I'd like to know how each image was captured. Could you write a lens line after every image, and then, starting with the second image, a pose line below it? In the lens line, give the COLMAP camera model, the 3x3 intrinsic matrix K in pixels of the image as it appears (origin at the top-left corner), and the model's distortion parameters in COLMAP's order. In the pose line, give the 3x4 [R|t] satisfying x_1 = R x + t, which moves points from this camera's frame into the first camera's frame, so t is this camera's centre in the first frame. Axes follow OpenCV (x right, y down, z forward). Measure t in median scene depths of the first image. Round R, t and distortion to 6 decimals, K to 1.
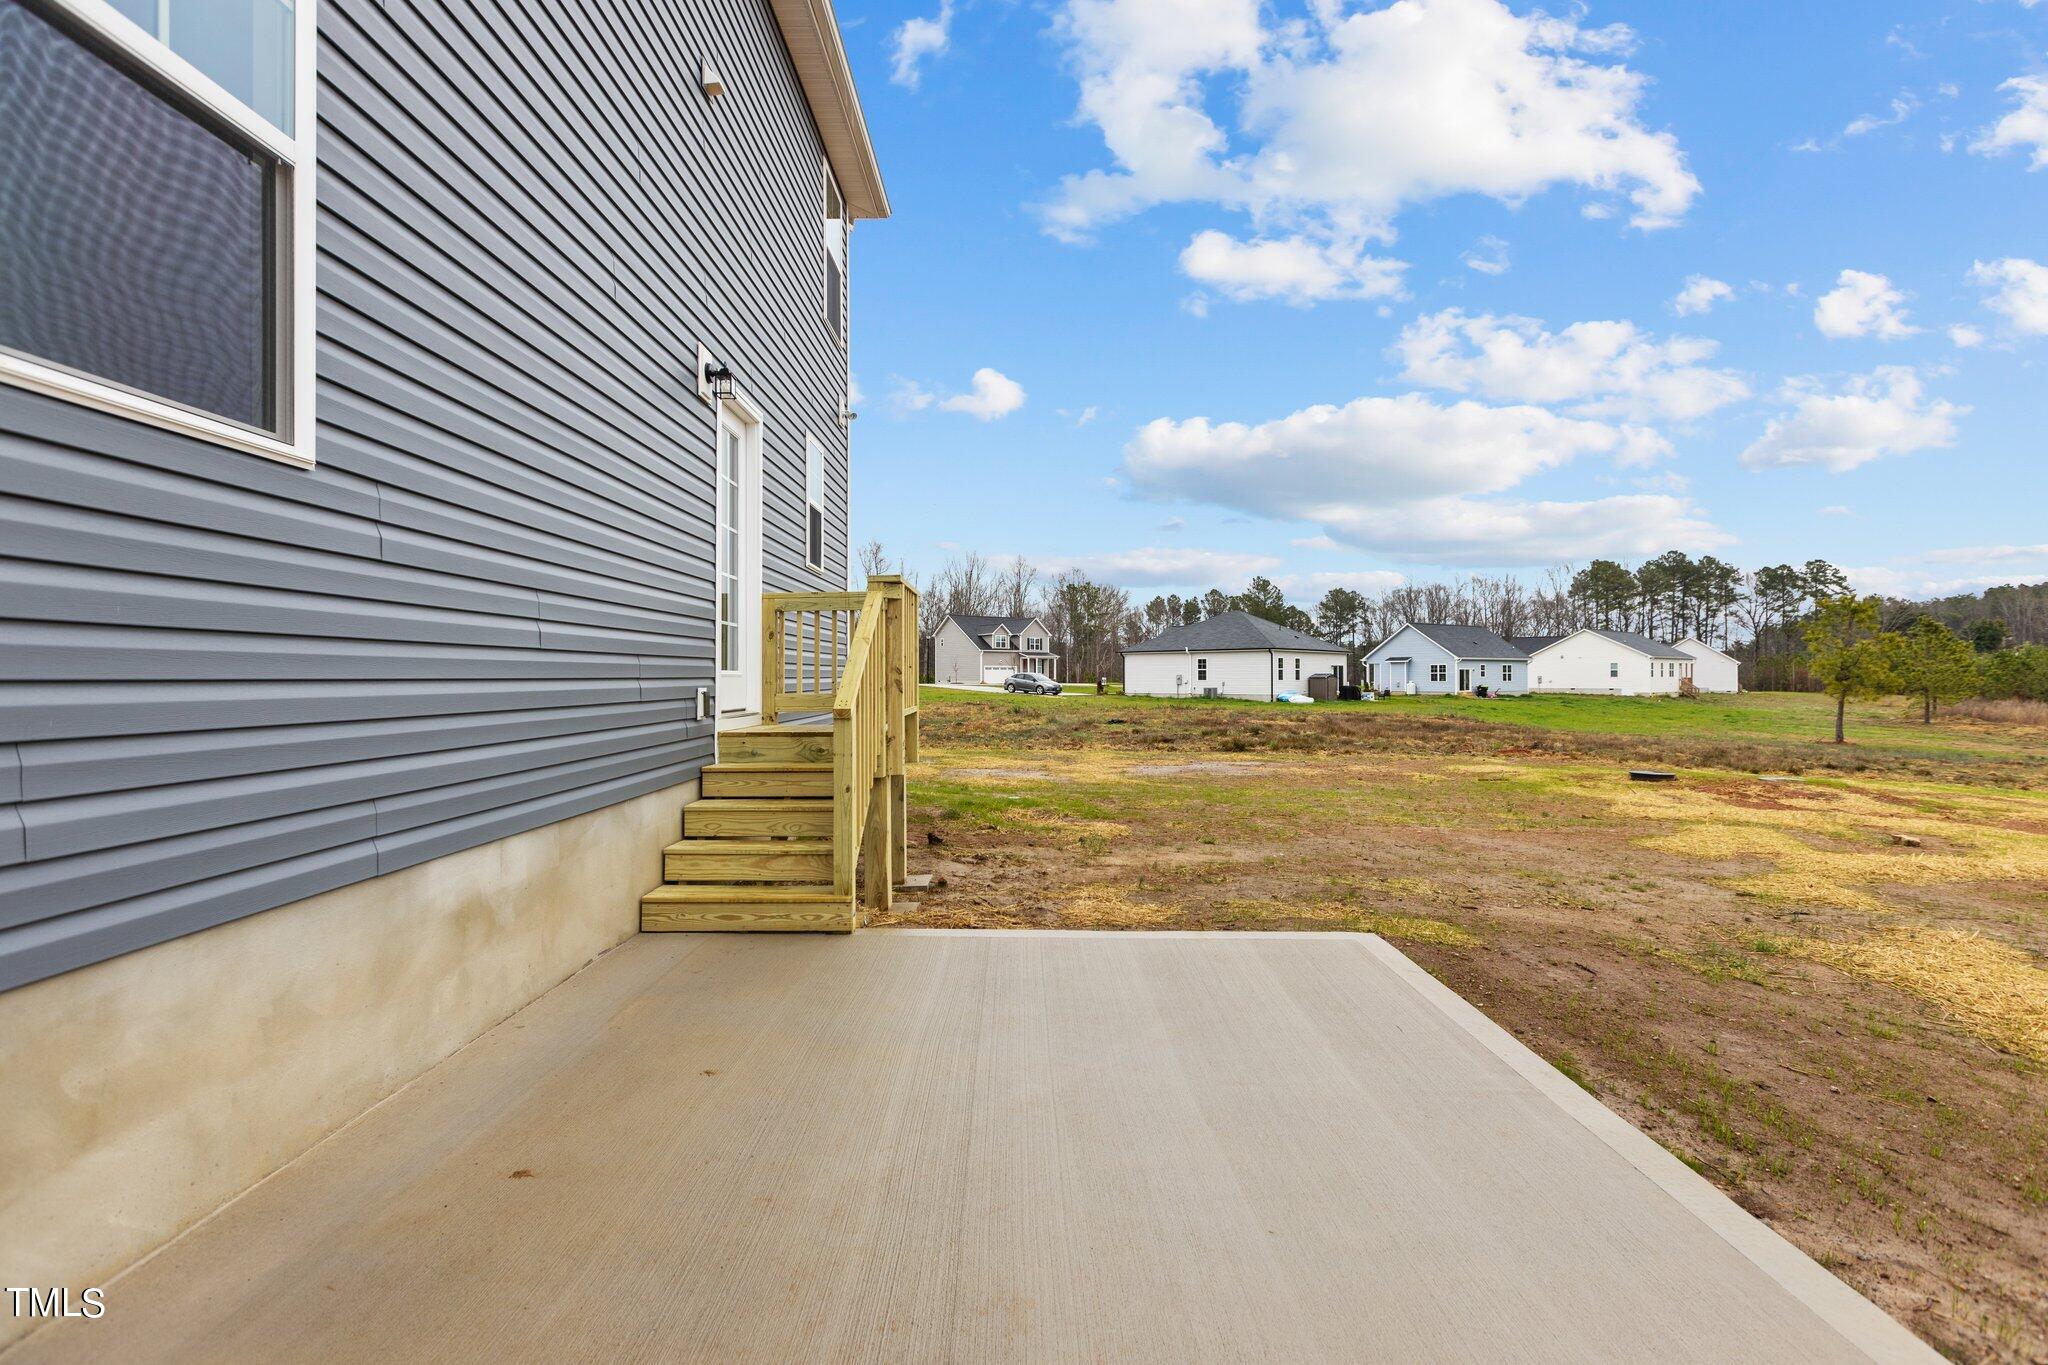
lens RADIAL K [[905.0, 0, 1024.0], [0, 905.0, 682.5], [0, 0, 1]] dist [-0.000832, -0.000230]
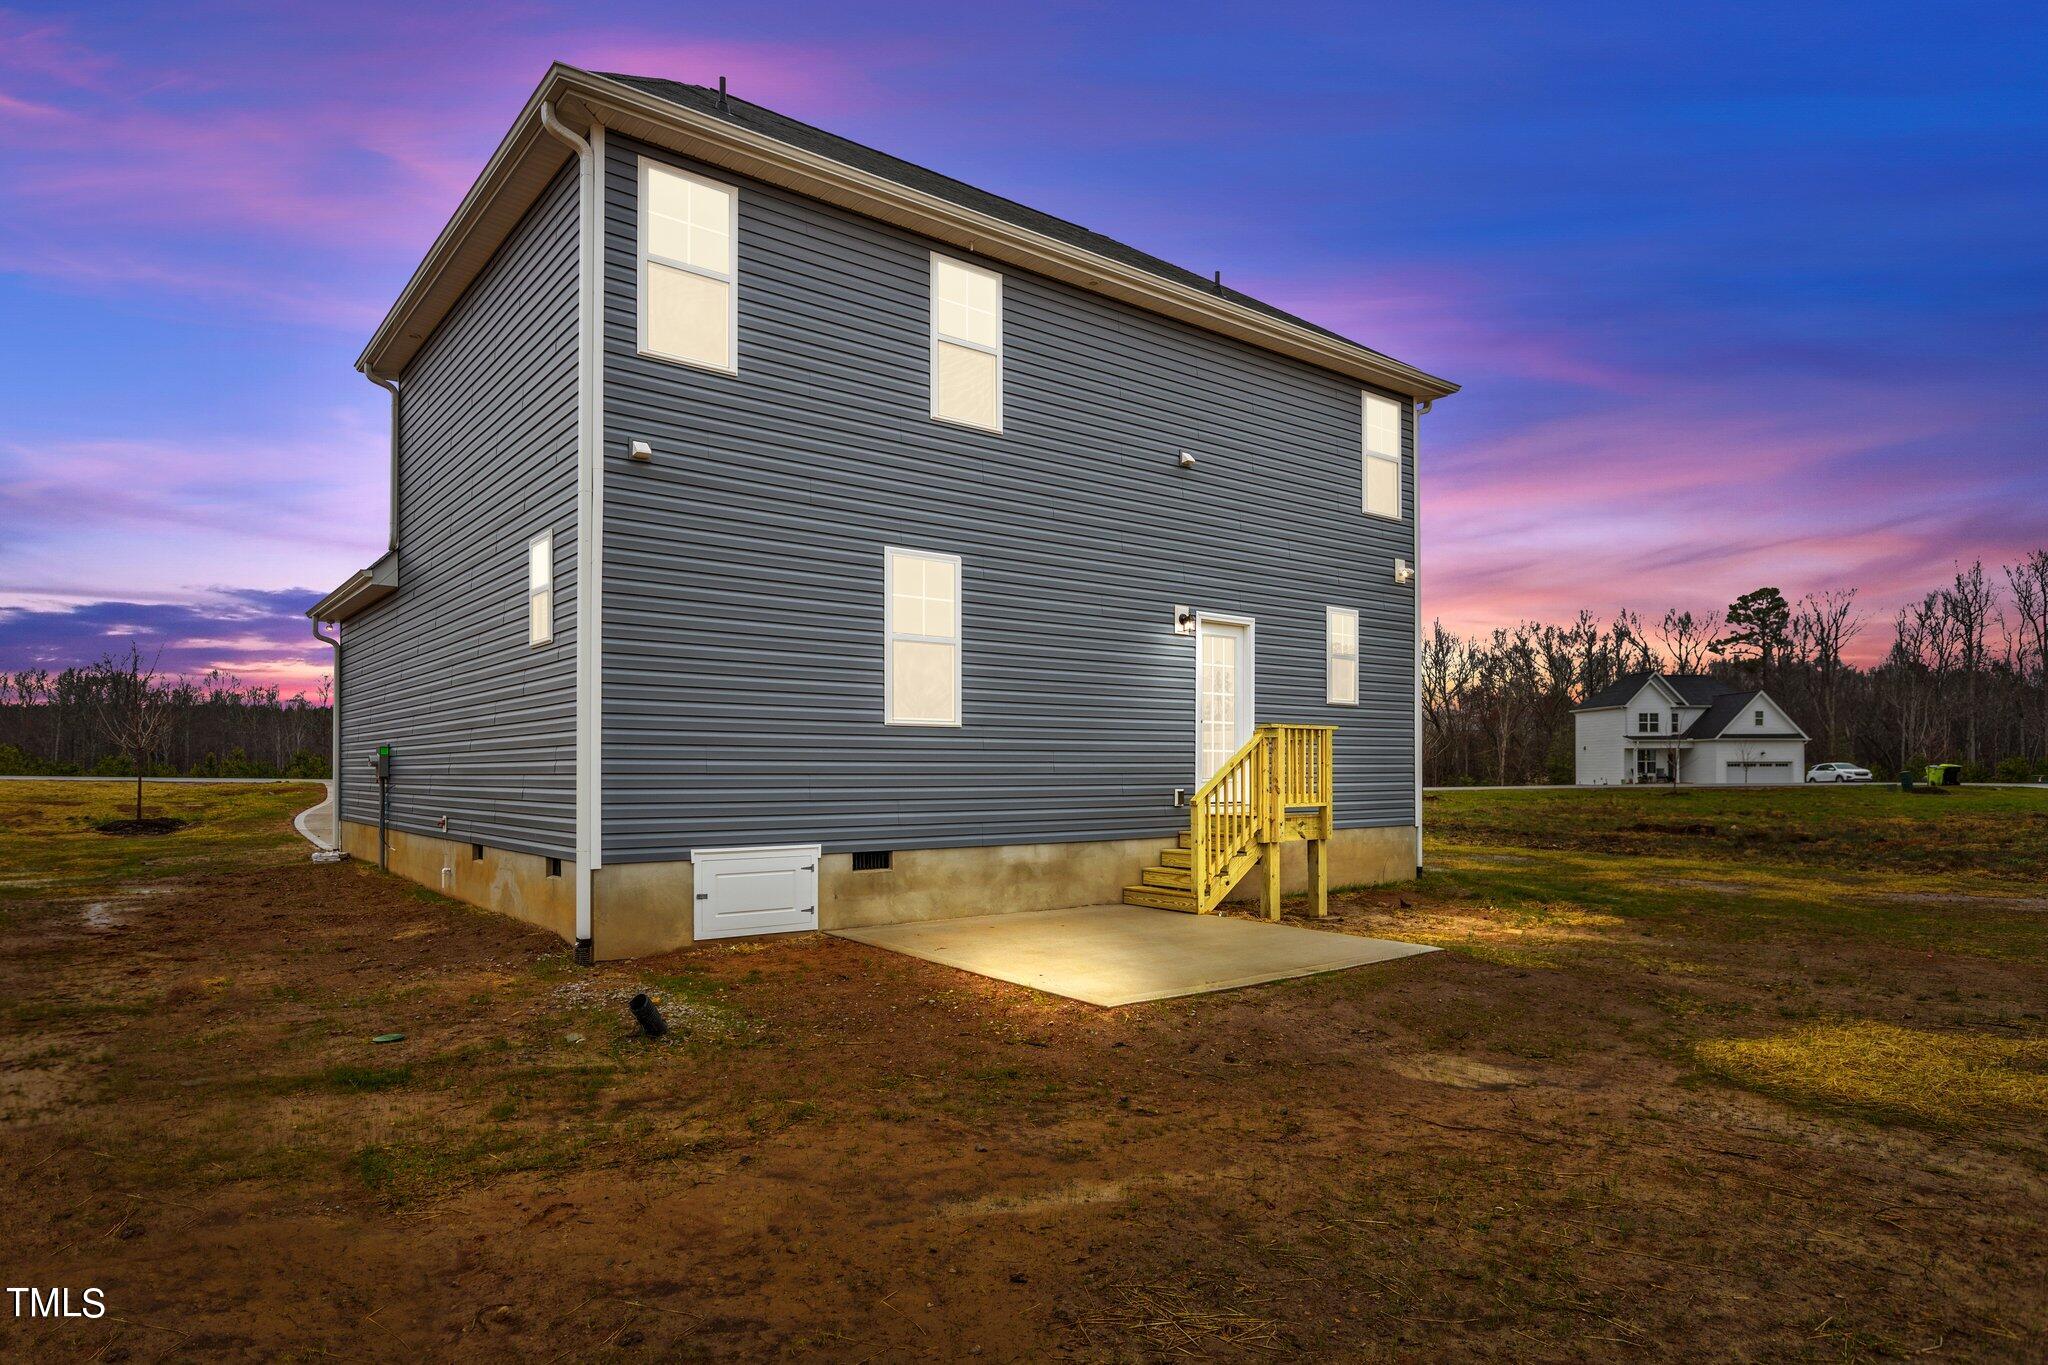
lens RADIAL K [[1196.2, 0, 1020.7], [0, 1196.2, 775.9], [0, 0, 1]] dist [0.000041, -0.000008]
pose [[0.621674, -0.003668, -0.783267, 1.765347], [0.003143, 0.999993, -0.002188, -0.020409], [0.783270, -0.001101, 0.621681, -1.013082]]
